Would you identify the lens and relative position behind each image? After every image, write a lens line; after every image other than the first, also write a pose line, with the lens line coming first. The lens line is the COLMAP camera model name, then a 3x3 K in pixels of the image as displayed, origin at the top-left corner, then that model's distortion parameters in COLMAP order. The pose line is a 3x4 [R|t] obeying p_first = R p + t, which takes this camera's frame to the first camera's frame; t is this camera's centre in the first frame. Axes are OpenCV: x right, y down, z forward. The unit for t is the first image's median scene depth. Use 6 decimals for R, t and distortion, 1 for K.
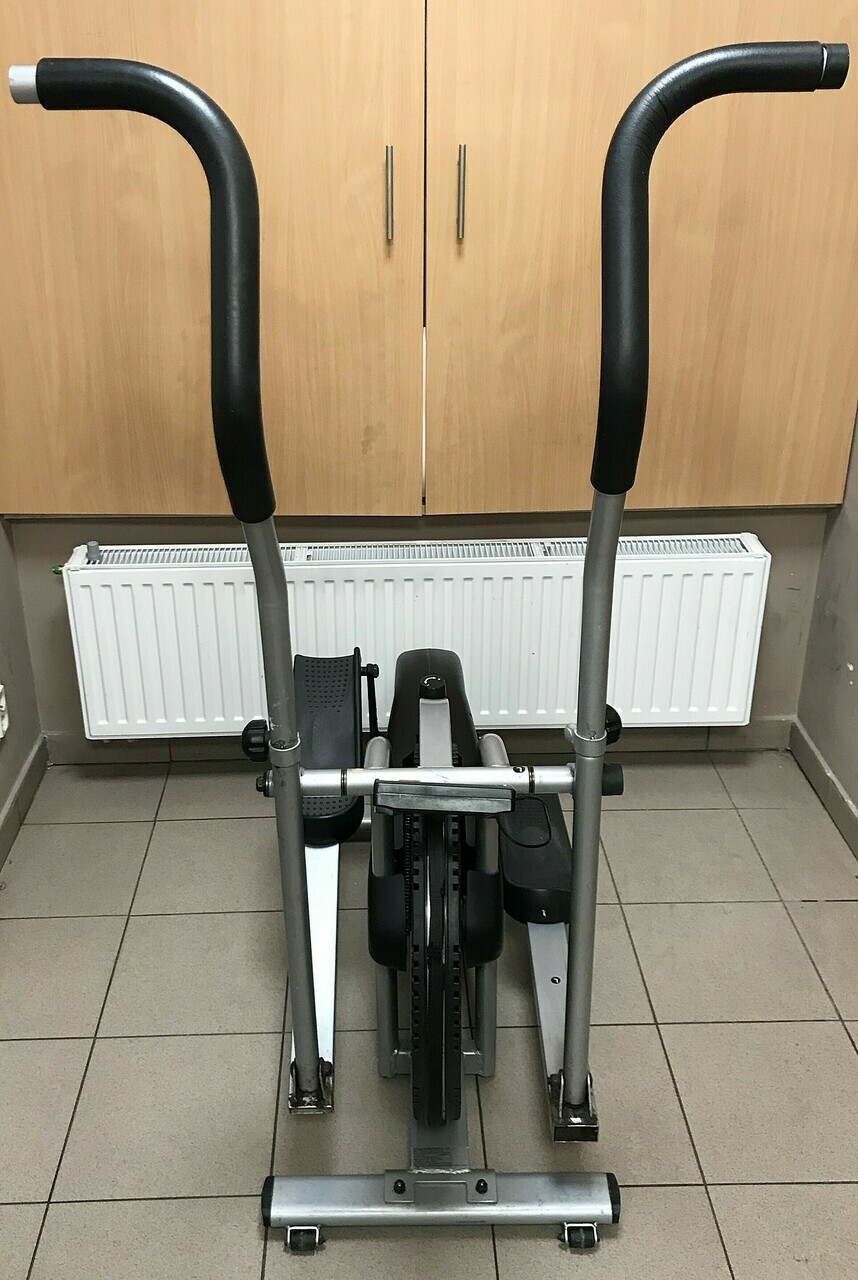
lens RADIAL K [[1177.2, 0, 395.8], [0, 1177.2, 603.6], [0, 0, 1]] dist [0.127443, -0.230828]
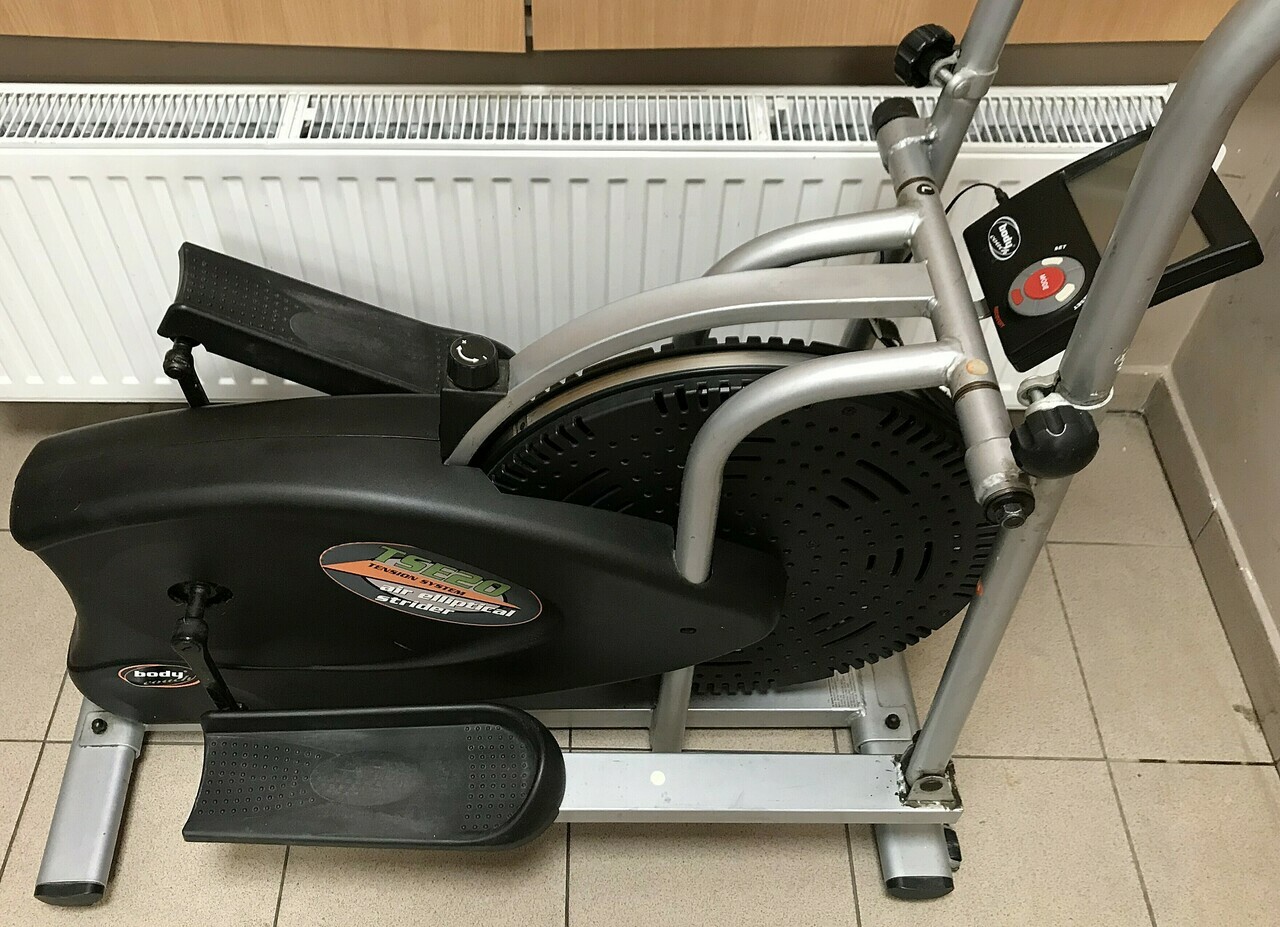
lens RADIAL K [[1180.2, 0, 571.2], [0, 1180.2, 462.2], [0, 0, 1]] dist [0.015213, 0.008514]
pose [[0.999045, 0.033333, -0.028260, 0.085268], [-0.017298, 0.895504, 0.444717, -0.198582], [0.040131, -0.443803, 0.895225, 0.691525]]
